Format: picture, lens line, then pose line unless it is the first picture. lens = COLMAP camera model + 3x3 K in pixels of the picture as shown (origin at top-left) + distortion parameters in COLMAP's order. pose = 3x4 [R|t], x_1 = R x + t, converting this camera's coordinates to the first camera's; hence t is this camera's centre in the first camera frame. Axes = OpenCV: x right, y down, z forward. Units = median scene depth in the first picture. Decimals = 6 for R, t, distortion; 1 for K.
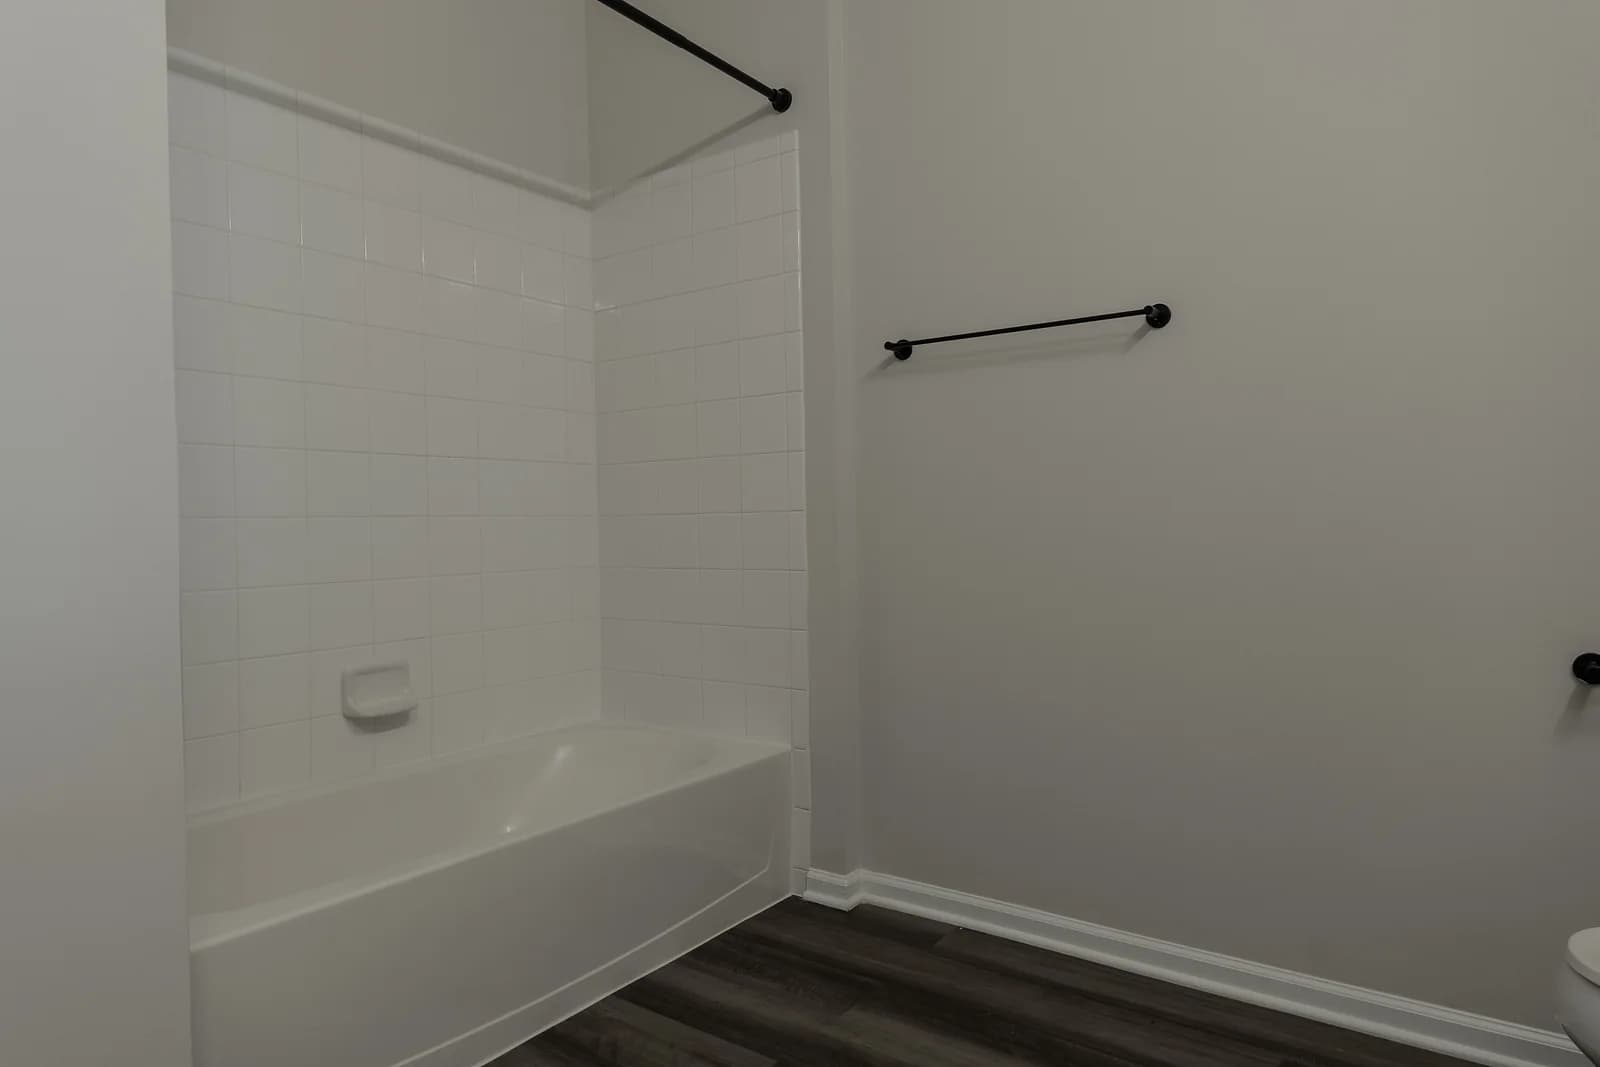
lens RADIAL K [[961.2, 0, 800.0], [0, 961.2, 533.5], [0, 0, 1]] dist [0.001939, 0.000185]
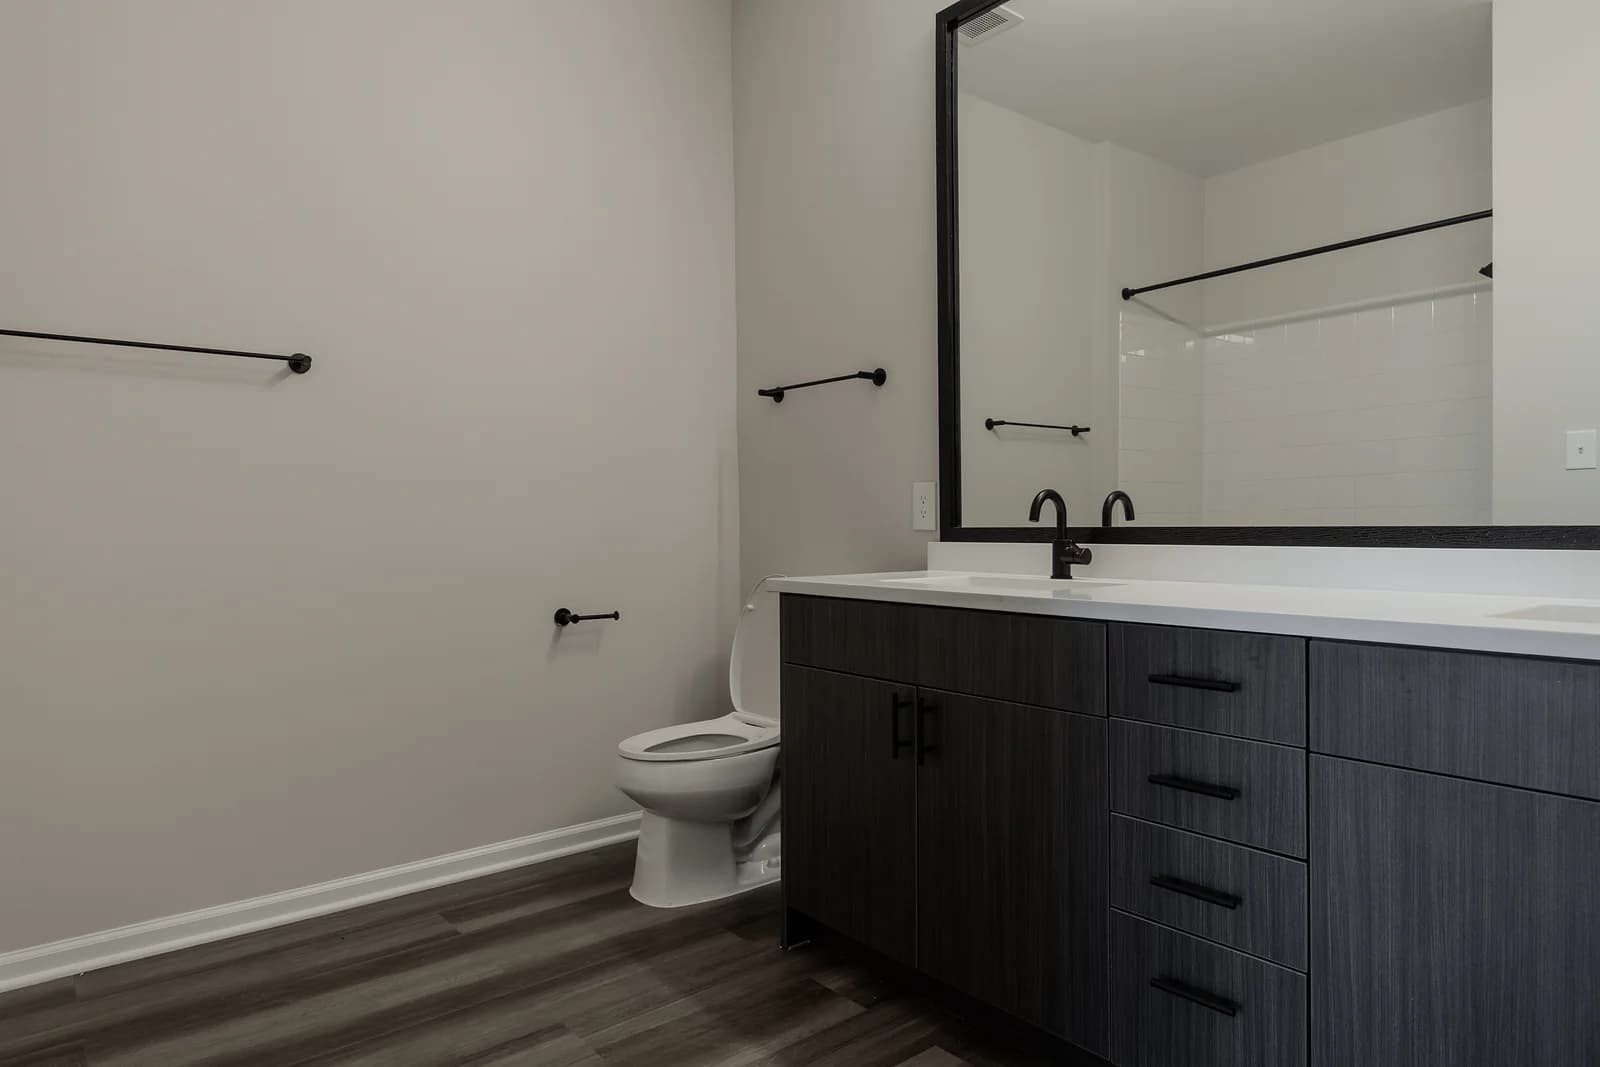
lens RADIAL K [[961.2, 0, 800.0], [0, 961.2, 533.5], [0, 0, 1]] dist [0.001939, 0.000185]
pose [[0.249315, 0.003466, 0.968416, -0.626891], [0.017201, 0.999820, -0.008007, 0.005913], [-0.968270, 0.018654, 0.249211, 0.100744]]
